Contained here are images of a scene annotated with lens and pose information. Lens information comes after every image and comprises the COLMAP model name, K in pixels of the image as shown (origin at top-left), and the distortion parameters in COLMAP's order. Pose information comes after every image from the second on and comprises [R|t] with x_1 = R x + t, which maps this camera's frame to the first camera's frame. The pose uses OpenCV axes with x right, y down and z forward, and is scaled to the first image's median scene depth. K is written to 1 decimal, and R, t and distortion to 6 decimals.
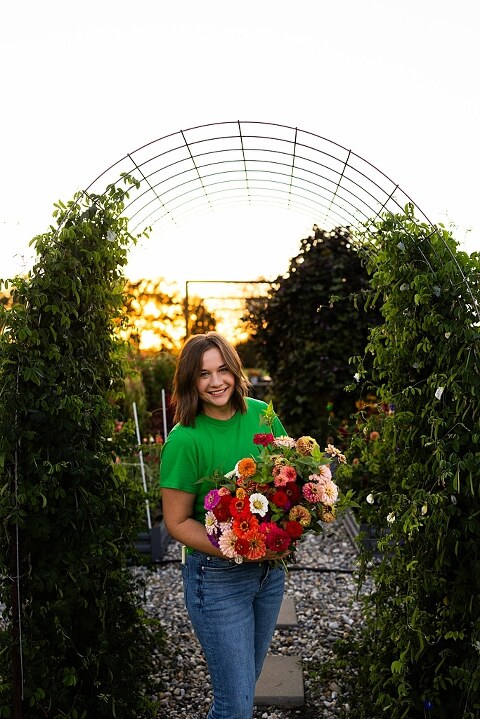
lens RADIAL K [[716.3, 0, 236.0], [0, 716.3, 350.3], [0, 0, 1]] dist [0.008825, 0.001602]
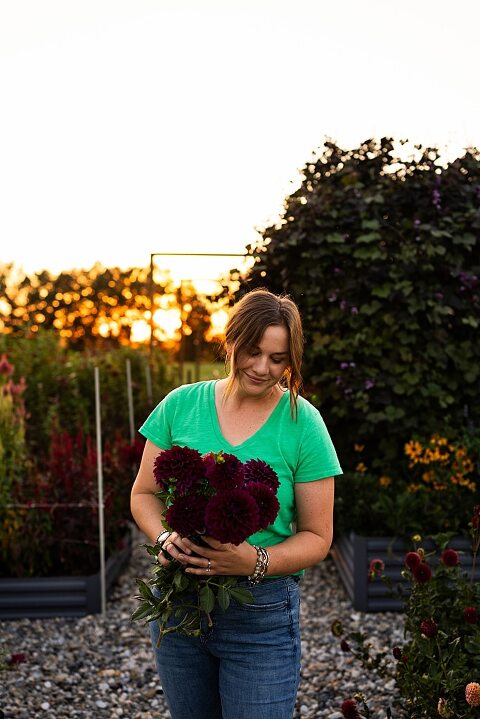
lens RADIAL K [[716.3, 0, 236.0], [0, 716.3, 350.3], [0, 0, 1]] dist [0.008825, 0.001602]
pose [[0.999998, 0.001754, 0.000729, 0.036022], [-0.001762, 0.999934, 0.011384, -0.006274], [-0.000709, -0.011385, 0.999935, 0.438231]]
